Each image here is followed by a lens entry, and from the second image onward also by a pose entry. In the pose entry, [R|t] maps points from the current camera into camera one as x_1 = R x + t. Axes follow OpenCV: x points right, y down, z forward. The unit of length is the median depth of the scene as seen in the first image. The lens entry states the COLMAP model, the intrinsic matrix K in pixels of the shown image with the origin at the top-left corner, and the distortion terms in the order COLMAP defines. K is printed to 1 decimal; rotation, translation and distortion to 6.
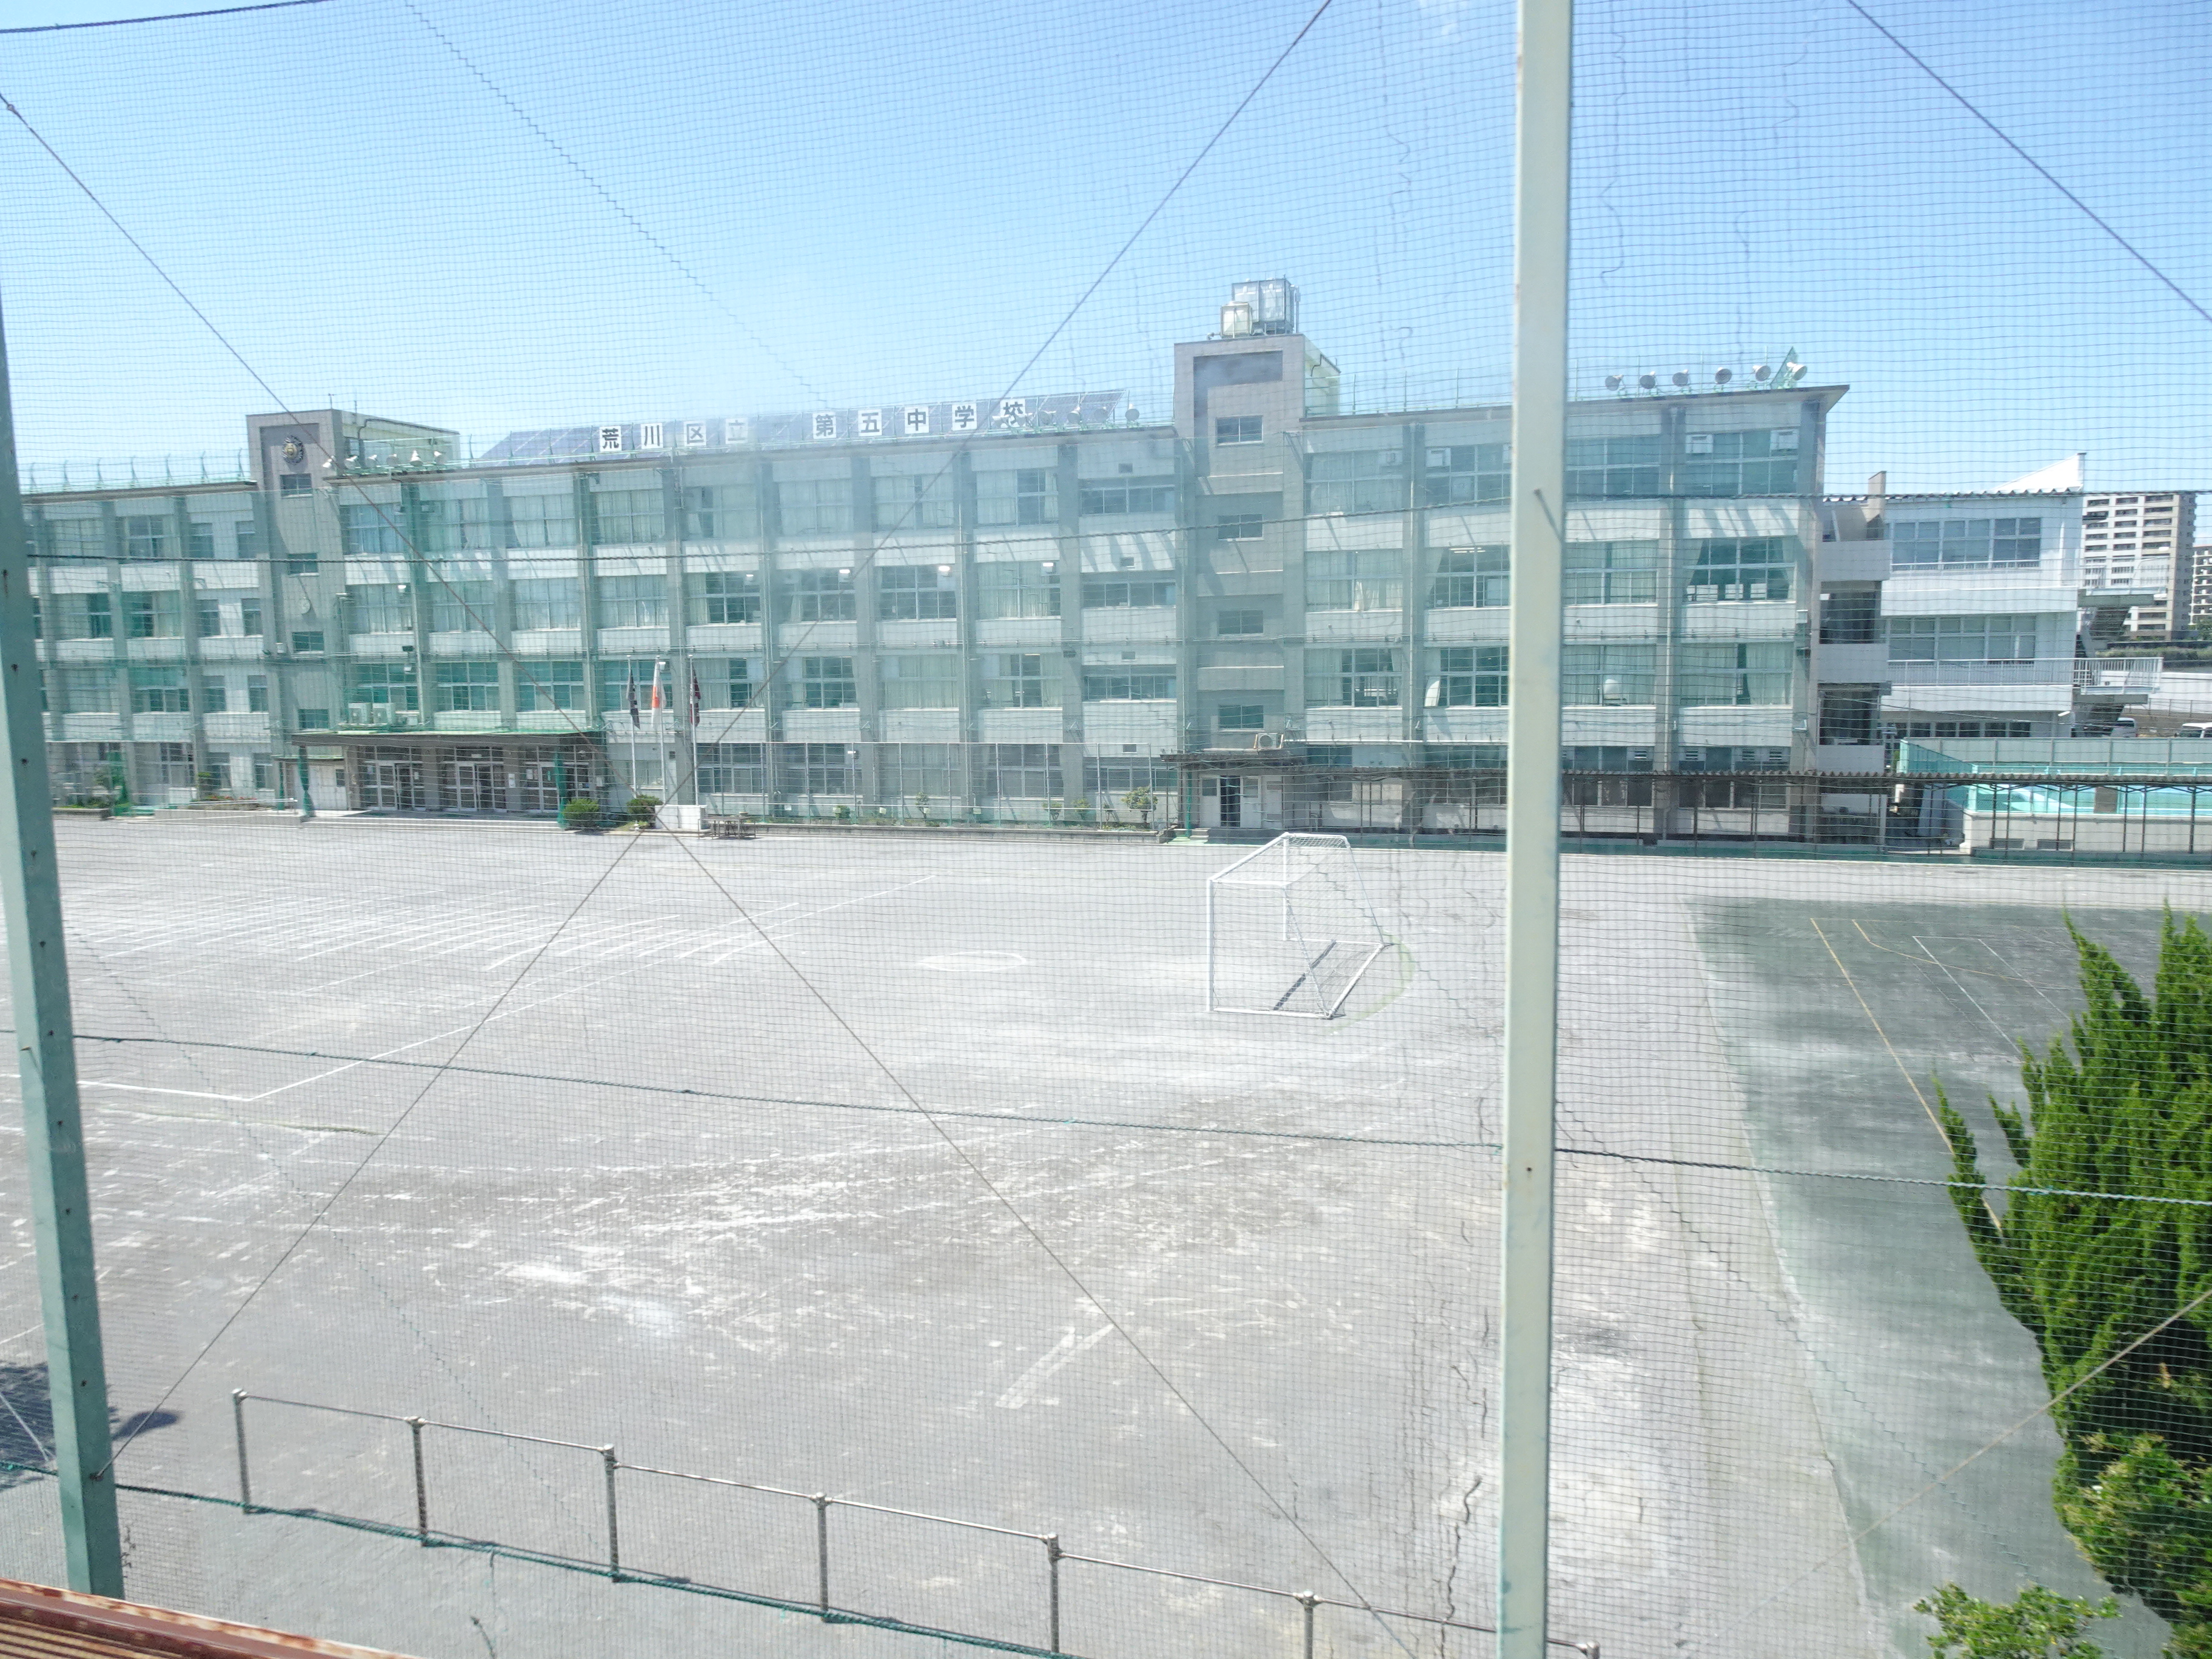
lens RADIAL K [[1586.1, 0, 1101.0], [0, 1586.1, 843.1], [0, 0, 1]] dist [0.002471, 0.009366]
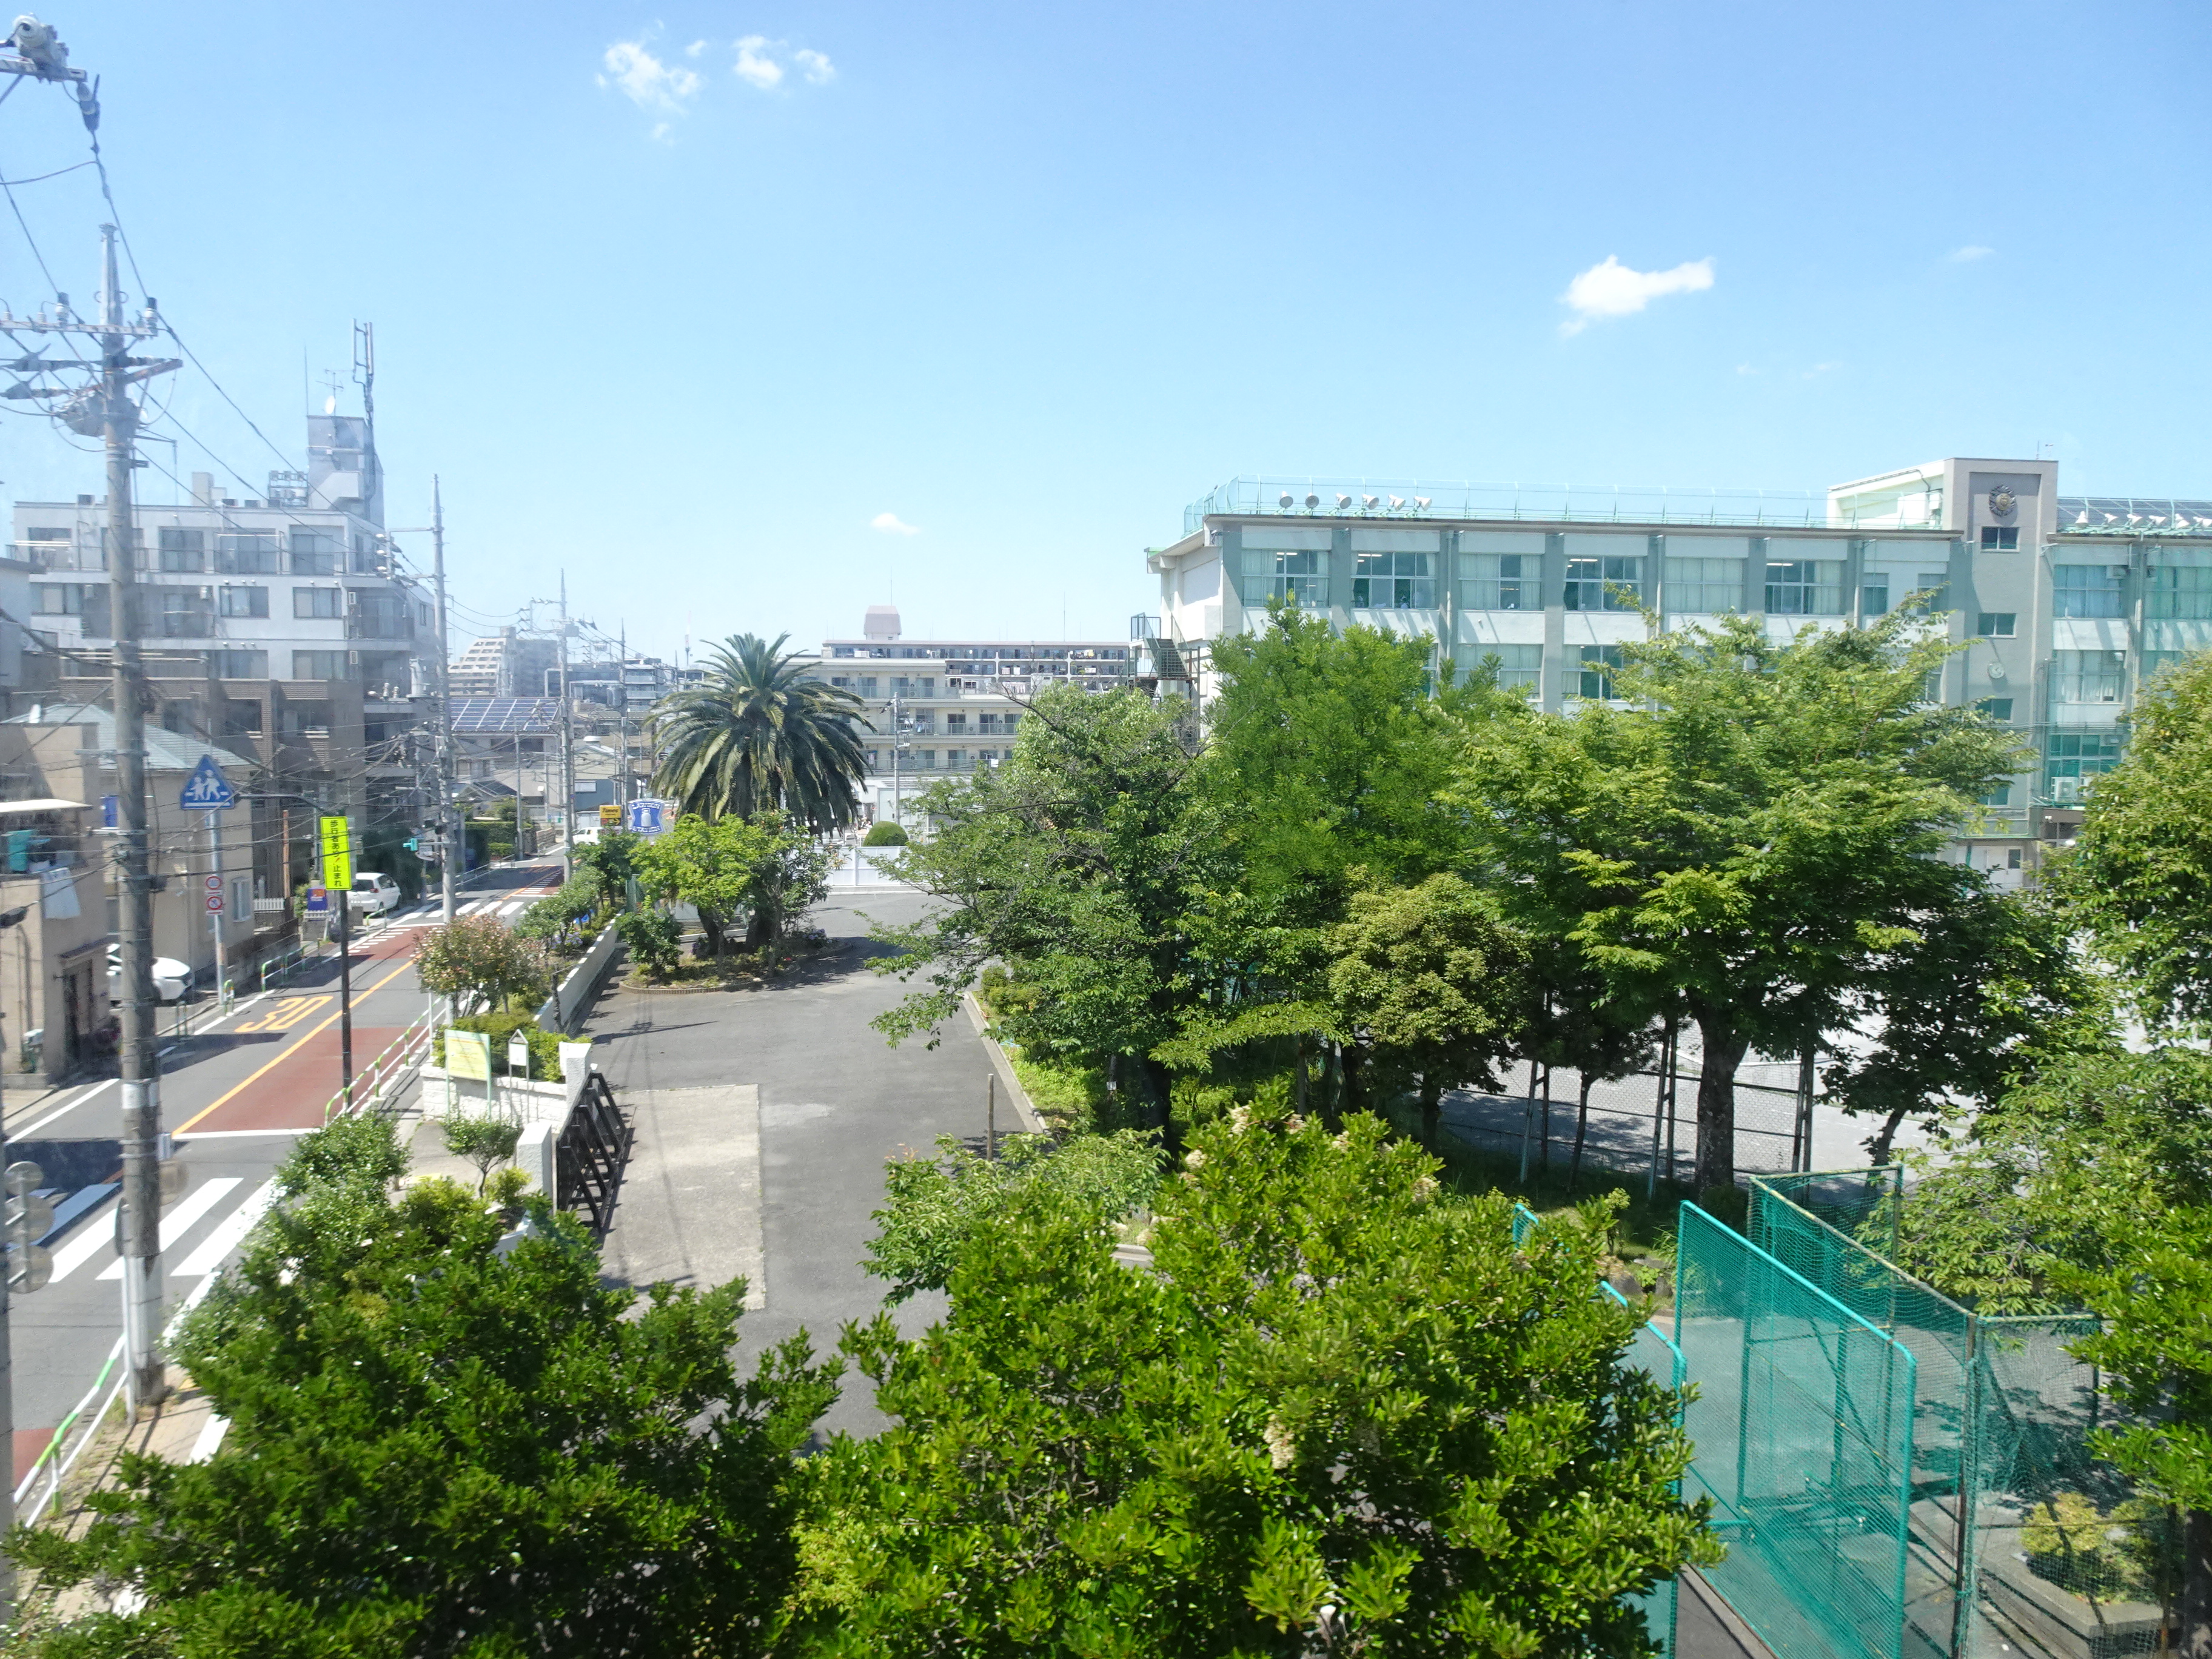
lens RADIAL K [[1586.1, 0, 1093.4], [0, 1586.1, 810.7], [0, 0, 1]] dist [0.002471, 0.009366]
pose [[0.886405, -0.006911, 0.462859, -1.476897], [0.041819, 0.996996, -0.065200, -0.034033], [-0.461018, 0.077150, 0.884031, 0.473233]]
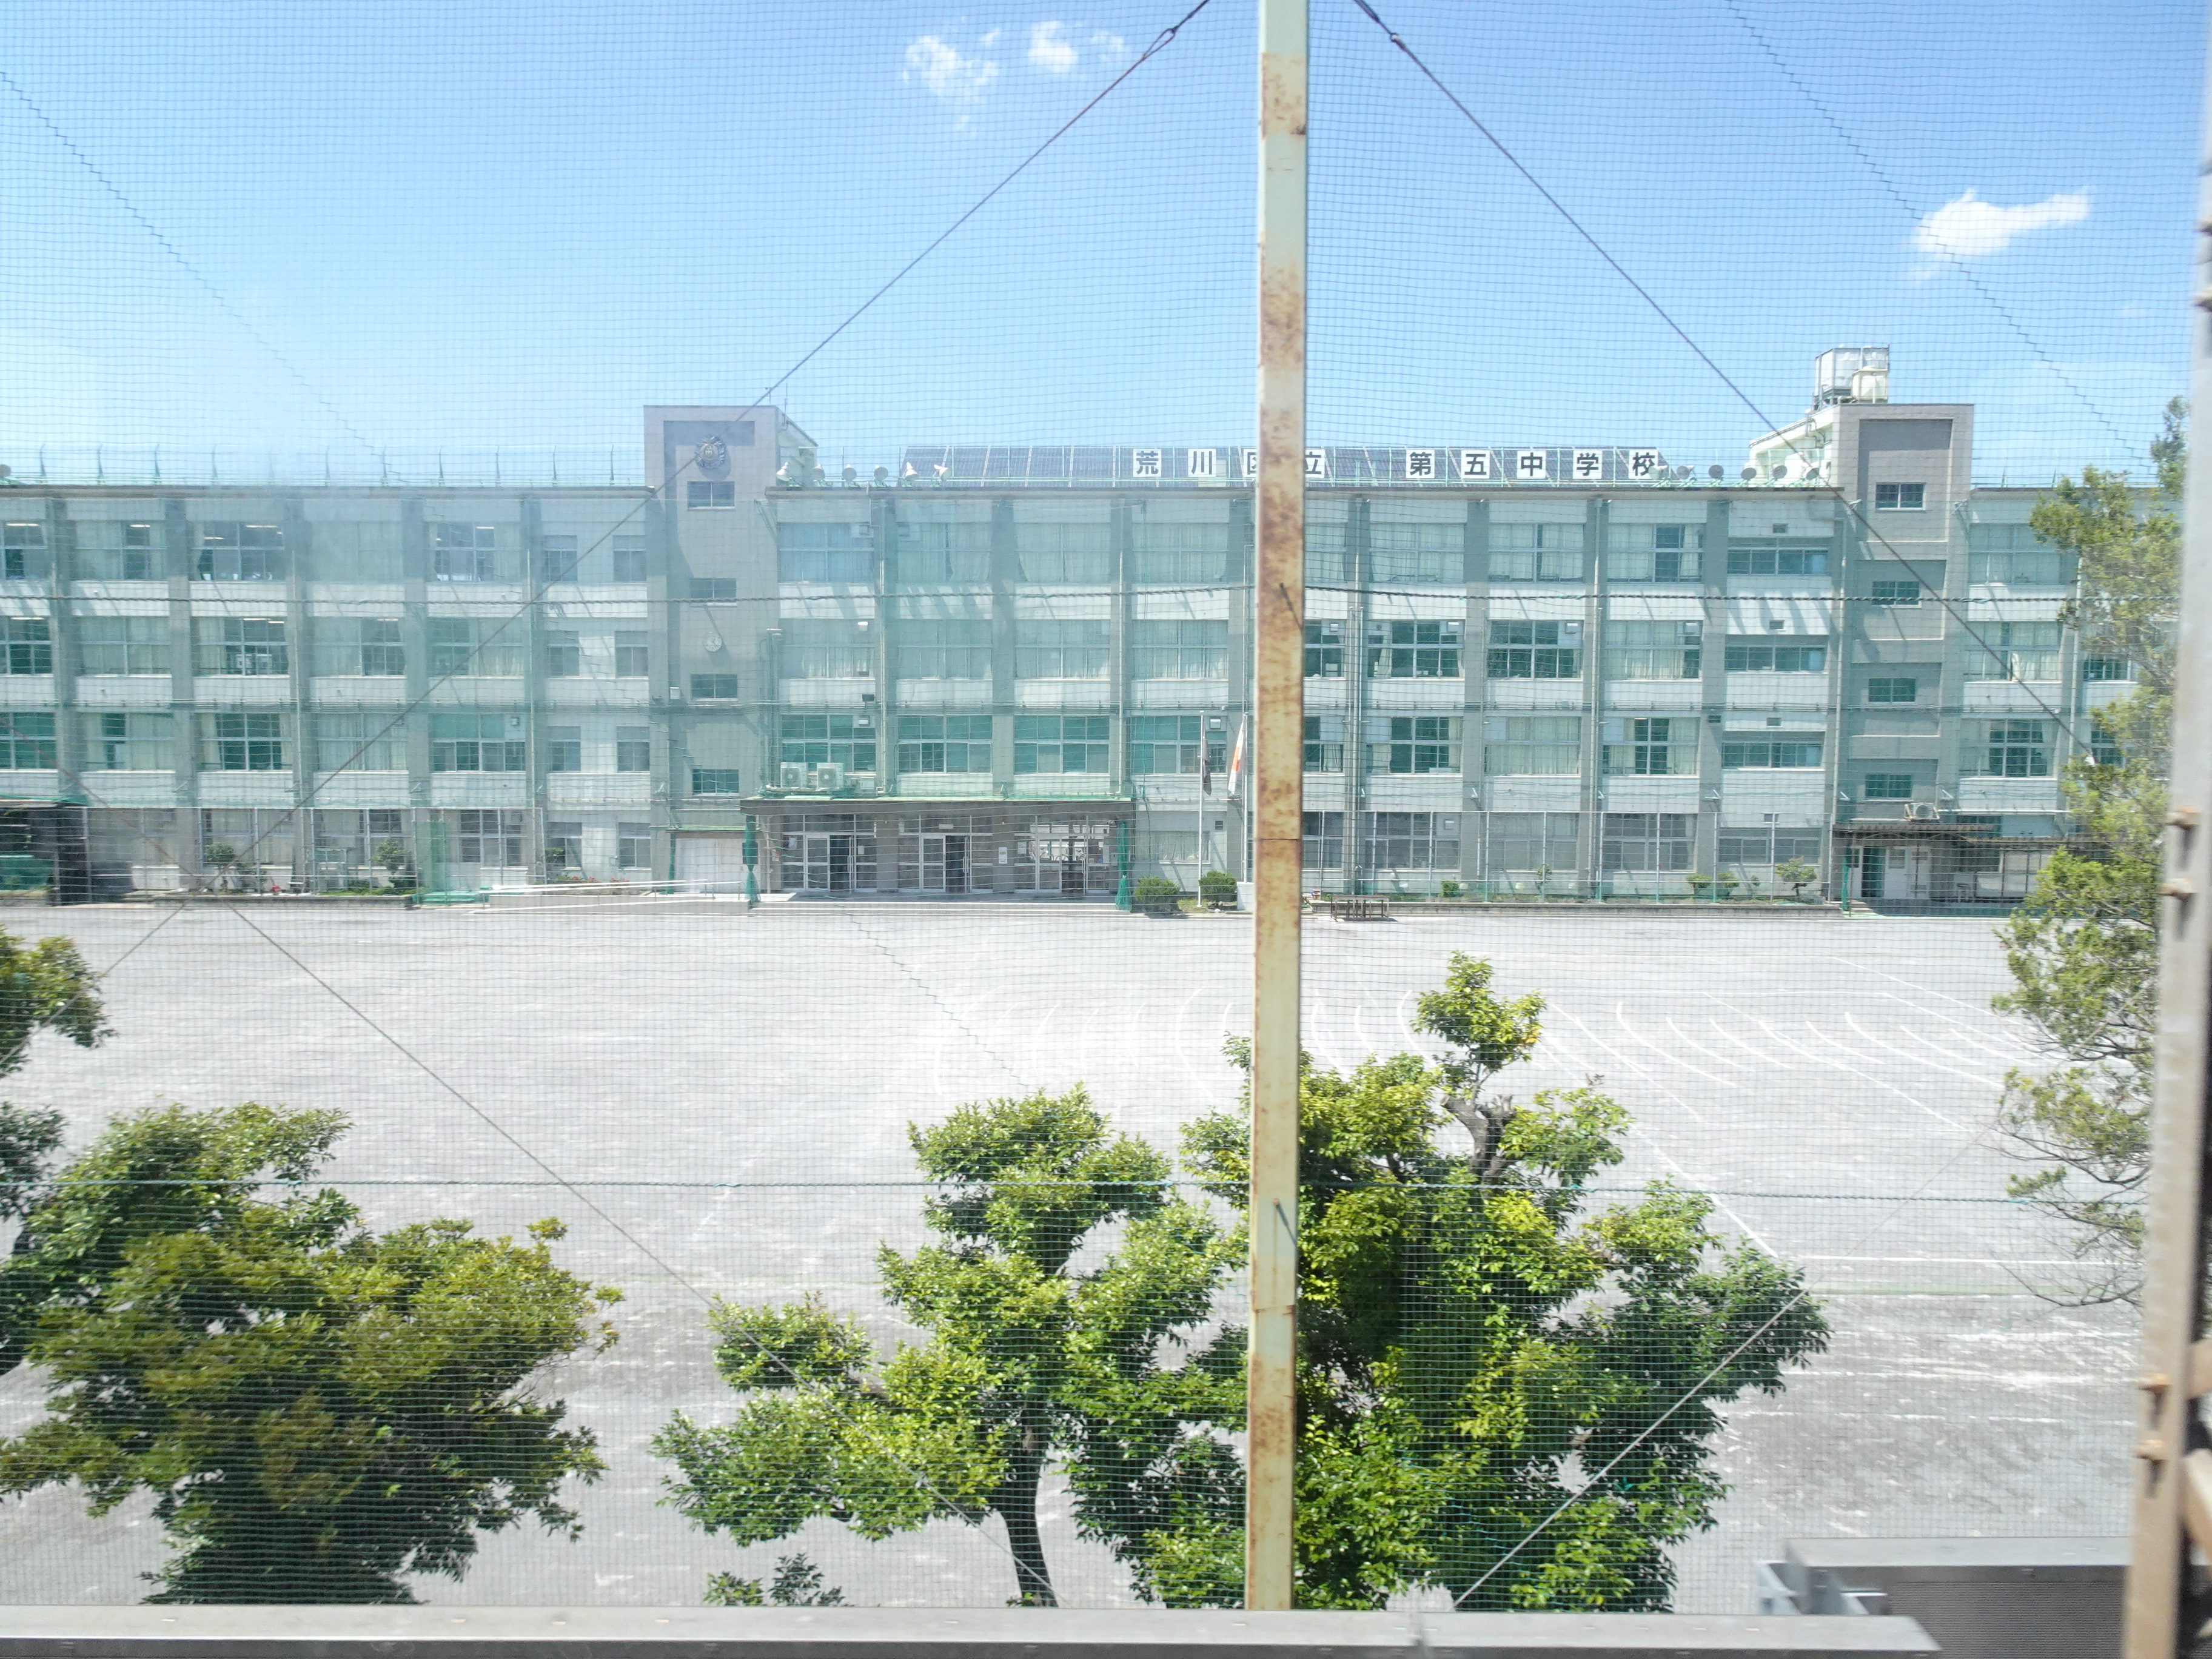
lens RADIAL K [[1586.1, 0, 1107.5], [0, 1586.1, 838.4], [0, 0, 1]] dist [0.002471, 0.009366]
pose [[0.957020, -0.003584, 0.289999, -0.582889], [0.016349, 0.999000, -0.041607, -0.012854], [-0.289560, 0.044560, 0.956122, 0.181416]]
